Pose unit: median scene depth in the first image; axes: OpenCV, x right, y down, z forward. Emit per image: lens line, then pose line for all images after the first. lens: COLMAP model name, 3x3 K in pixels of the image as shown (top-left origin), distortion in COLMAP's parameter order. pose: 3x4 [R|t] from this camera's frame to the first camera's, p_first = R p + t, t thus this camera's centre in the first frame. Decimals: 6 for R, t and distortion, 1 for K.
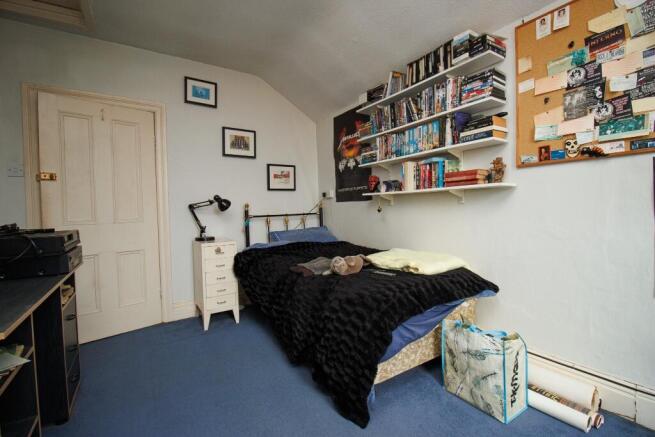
lens RADIAL K [[302.9, 0, 332.9], [0, 302.9, 209.6], [0, 0, 1]] dist [-0.015416, -0.000422]
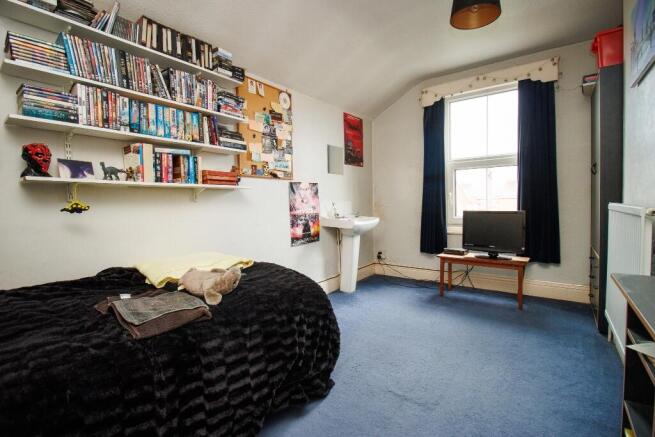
lens RADIAL K [[302.9, 0, 332.9], [0, 302.9, 209.6], [0, 0, 1]] dist [-0.015416, -0.000422]
pose [[-0.354208, 0.019946, 0.934954, -0.662455], [0.040424, 0.999165, -0.006001, 0.029947], [-0.934292, 0.035669, -0.354719, 0.907523]]
